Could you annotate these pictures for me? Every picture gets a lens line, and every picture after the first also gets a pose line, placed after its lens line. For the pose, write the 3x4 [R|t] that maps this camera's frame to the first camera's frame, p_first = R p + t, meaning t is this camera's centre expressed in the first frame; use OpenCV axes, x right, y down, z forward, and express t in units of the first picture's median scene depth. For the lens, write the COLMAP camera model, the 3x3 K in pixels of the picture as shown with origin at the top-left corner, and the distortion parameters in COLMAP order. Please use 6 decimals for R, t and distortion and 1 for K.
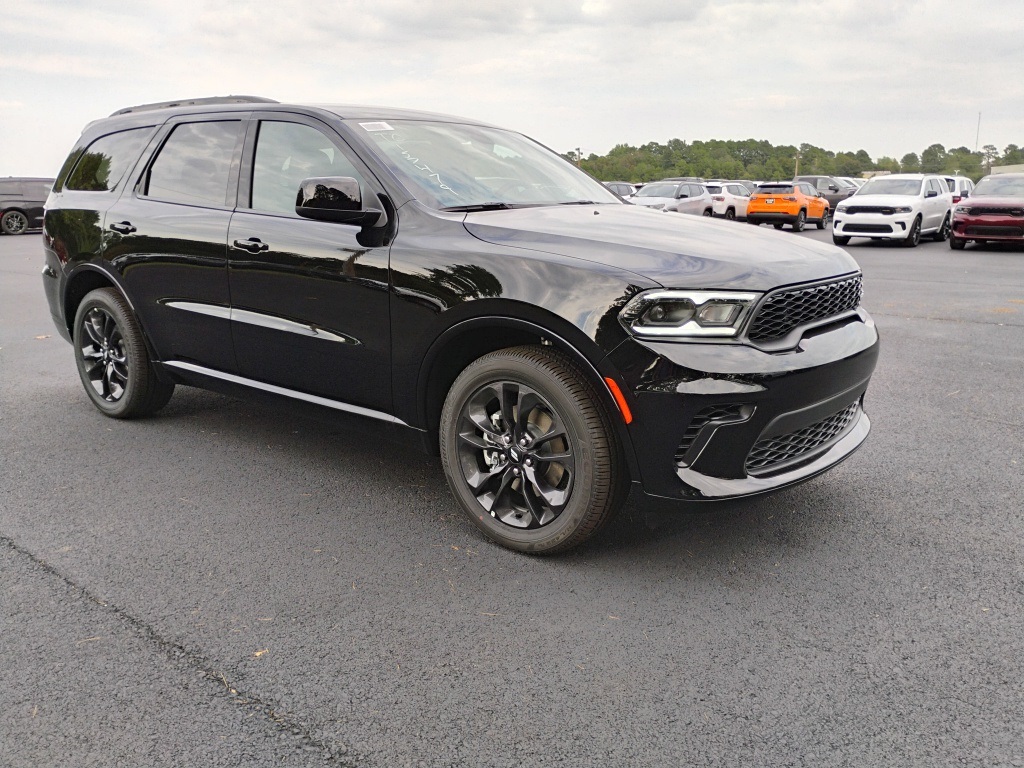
lens RADIAL K [[864.8, 0, 521.0], [0, 864.8, 385.3], [0, 0, 1]] dist [0.079972, -0.108355]
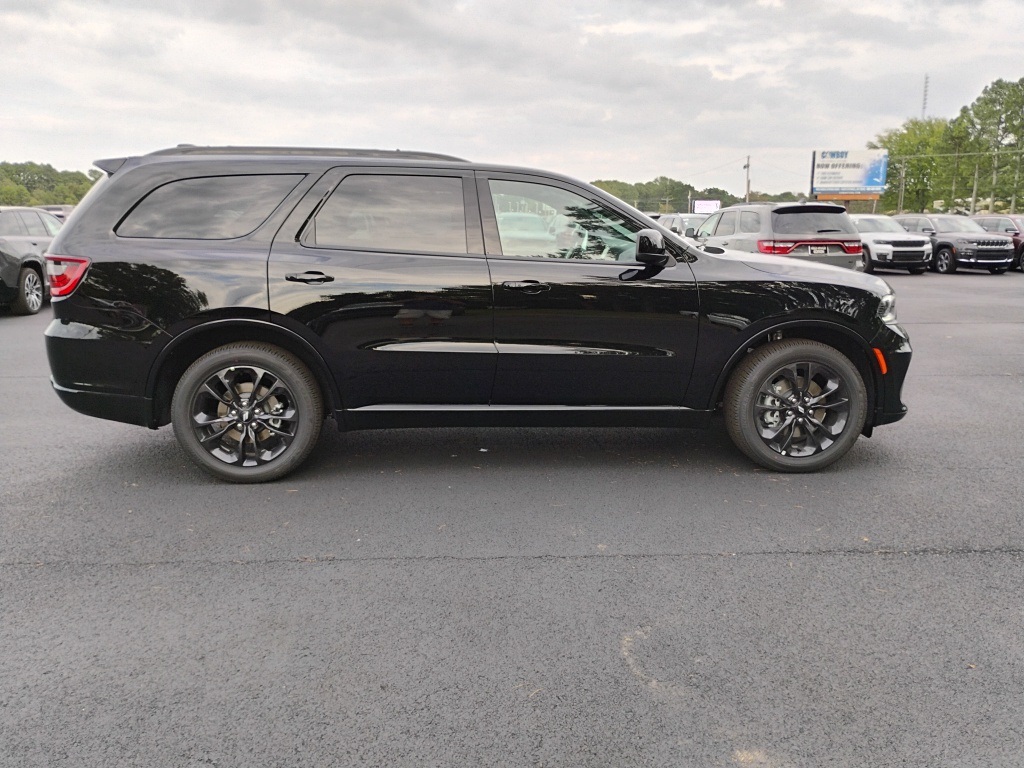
lens RADIAL K [[864.8, 0, 521.0], [0, 864.8, 385.3], [0, 0, 1]] dist [0.079972, -0.108355]
pose [[0.713548, -0.128559, 0.688710, -0.867509], [0.149850, 0.988277, 0.029224, -0.049590], [-0.684394, 0.082350, 0.724447, 0.133624]]
